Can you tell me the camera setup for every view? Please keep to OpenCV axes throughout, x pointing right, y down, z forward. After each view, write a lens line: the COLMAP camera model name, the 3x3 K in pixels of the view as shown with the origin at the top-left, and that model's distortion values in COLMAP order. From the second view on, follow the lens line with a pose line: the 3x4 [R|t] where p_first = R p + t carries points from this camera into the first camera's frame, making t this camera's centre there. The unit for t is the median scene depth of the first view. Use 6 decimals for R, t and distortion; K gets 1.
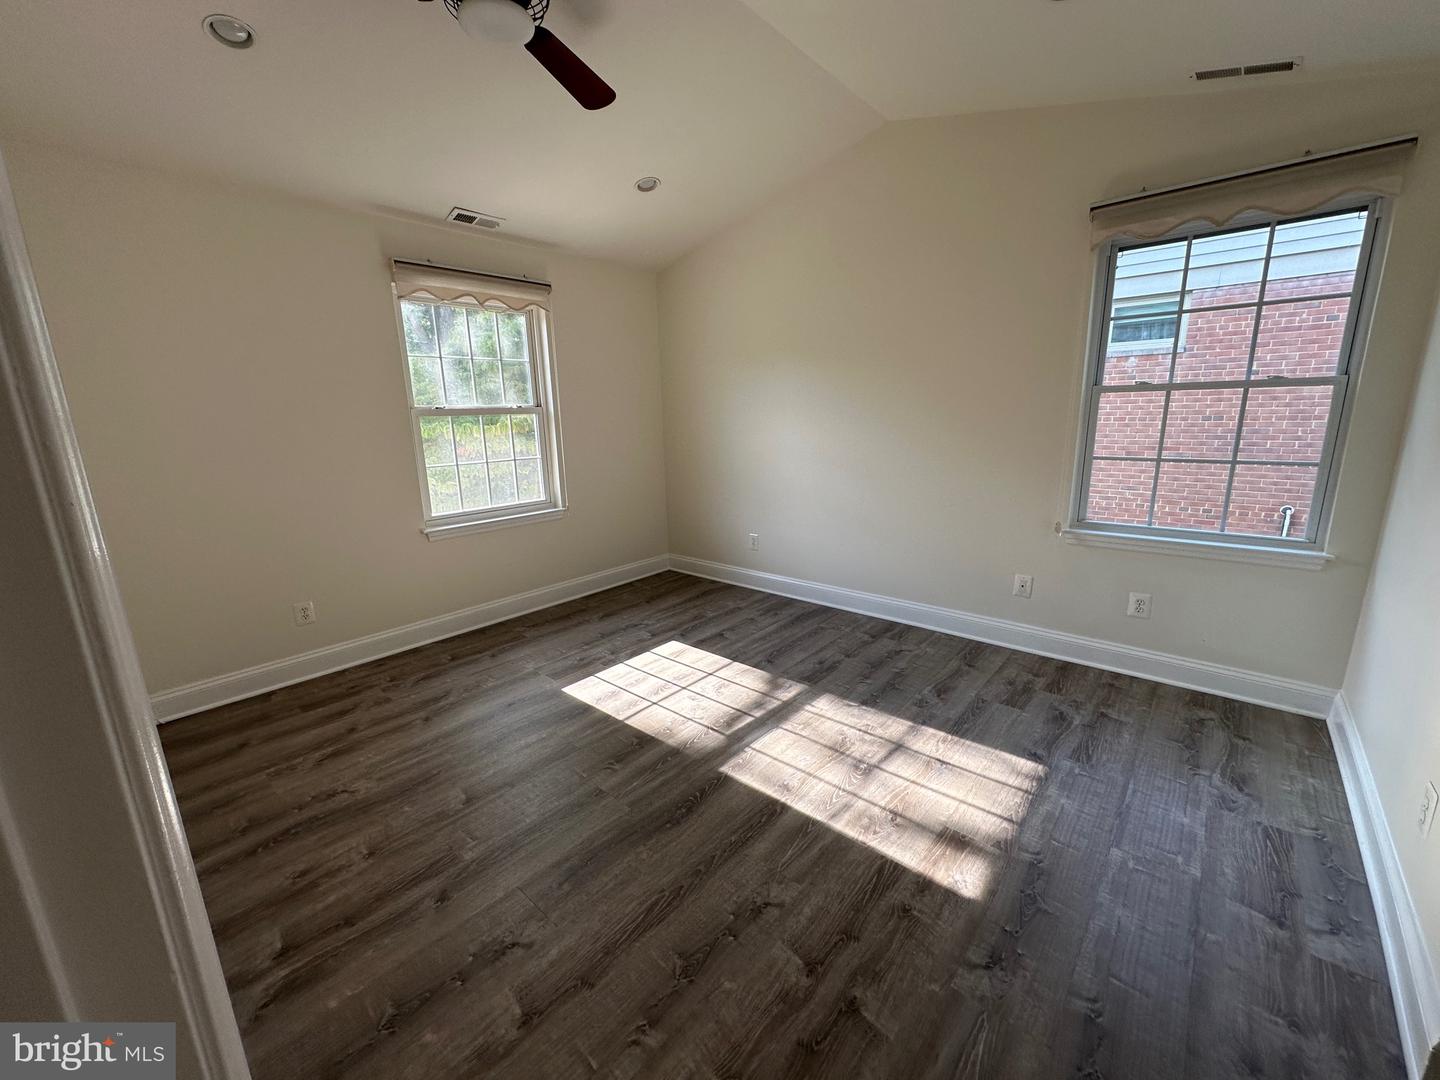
lens RADIAL K [[576.7, 0, 720.0], [0, 576.7, 540.0], [0, 0, 1]] dist [-0.002940, -0.000270]
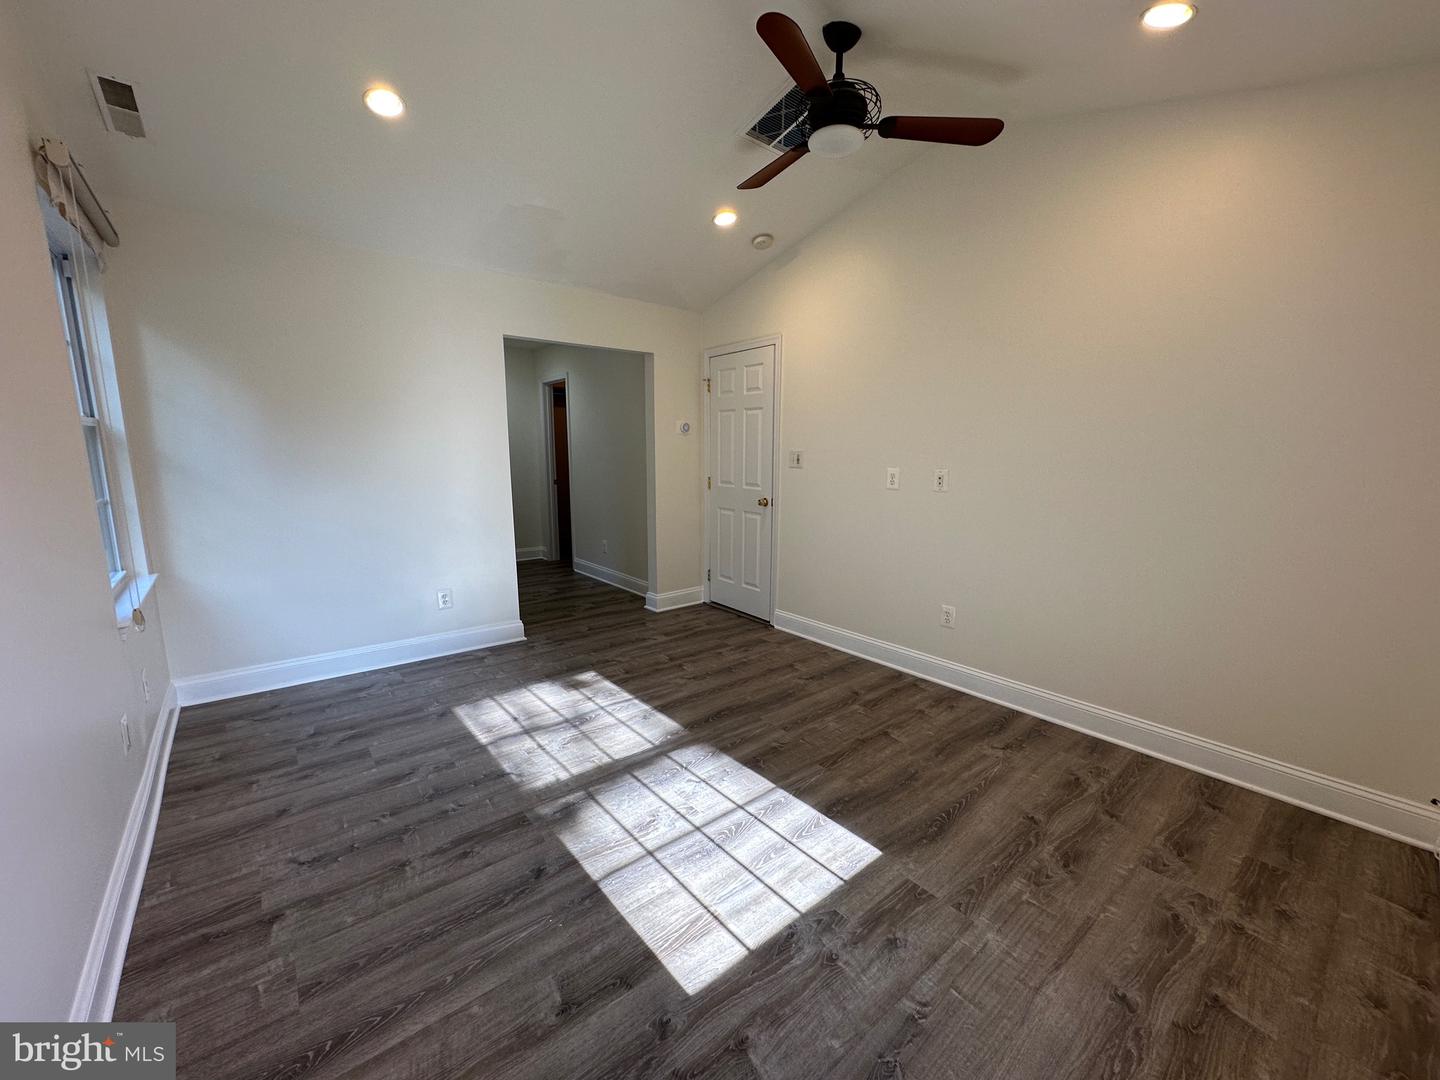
lens RADIAL K [[576.7, 0, 720.0], [0, 576.7, 540.0], [0, 0, 1]] dist [-0.002940, -0.000270]
pose [[-0.987573, -0.004489, 0.157099, -0.216078], [0.054028, 0.928973, 0.366184, -0.355356], [-0.147584, 0.370121, -0.917186, 1.666717]]
